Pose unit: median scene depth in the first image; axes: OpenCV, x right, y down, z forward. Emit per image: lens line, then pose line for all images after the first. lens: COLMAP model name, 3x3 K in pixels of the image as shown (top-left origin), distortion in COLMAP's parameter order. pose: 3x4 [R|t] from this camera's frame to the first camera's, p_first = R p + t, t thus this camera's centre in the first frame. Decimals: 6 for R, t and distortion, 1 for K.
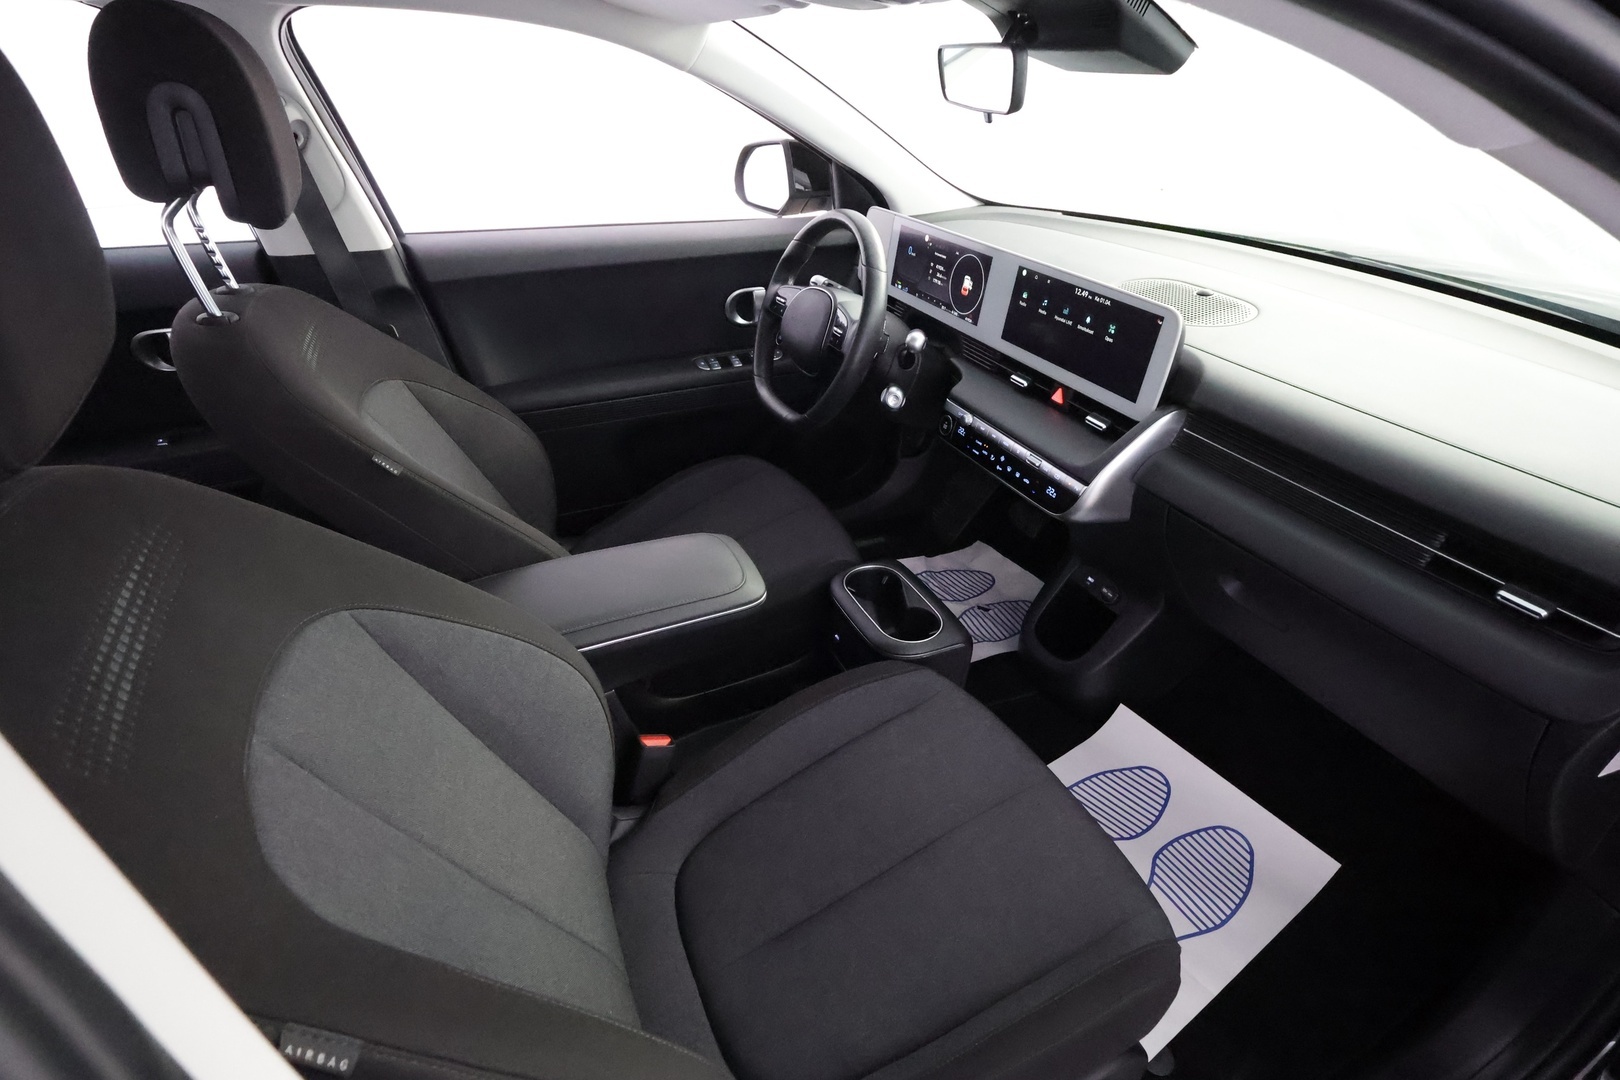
lens RADIAL K [[820.5, 0, 812.6], [0, 820.5, 538.0], [0, 0, 1]] dist [-0.028559, 0.036929]
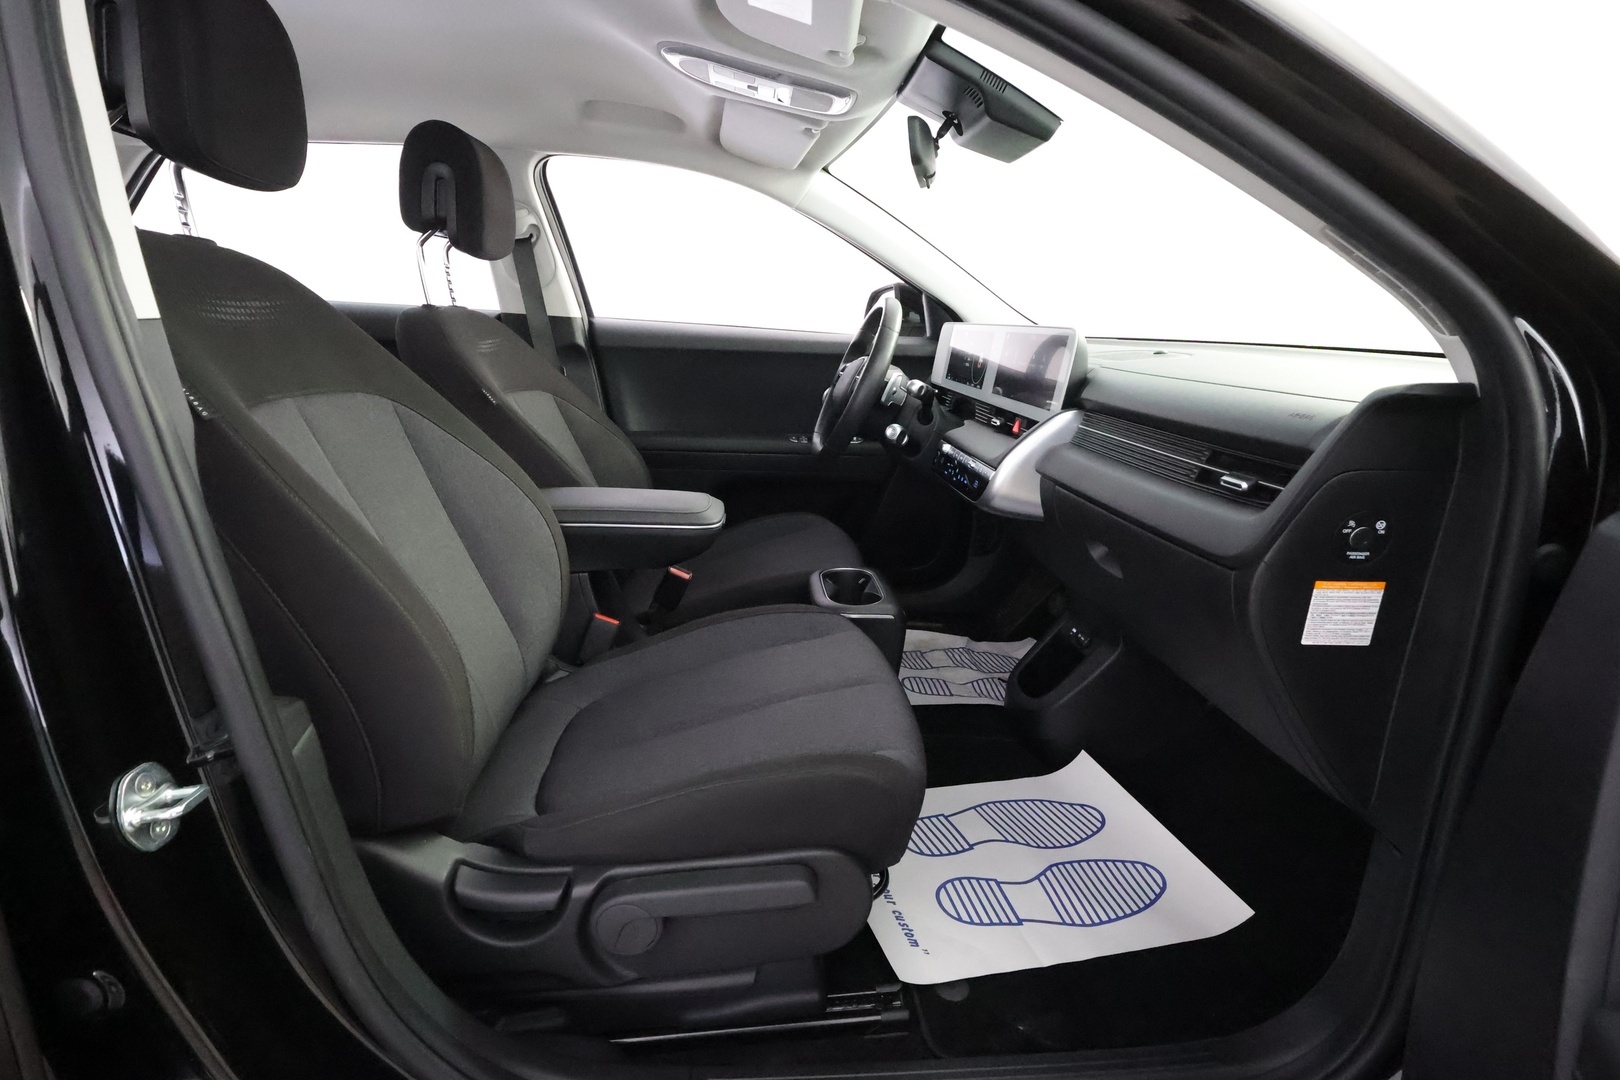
lens RADIAL K [[807.6, 0, 804.4], [0, 807.6, 517.3], [0, 0, 1]] dist [0.003617, -0.008065]
pose [[0.943672, 0.113279, -0.310886, 0.378858], [-0.201122, 0.942451, -0.267088, 0.305978], [0.262740, 0.314570, 0.912148, -0.078248]]
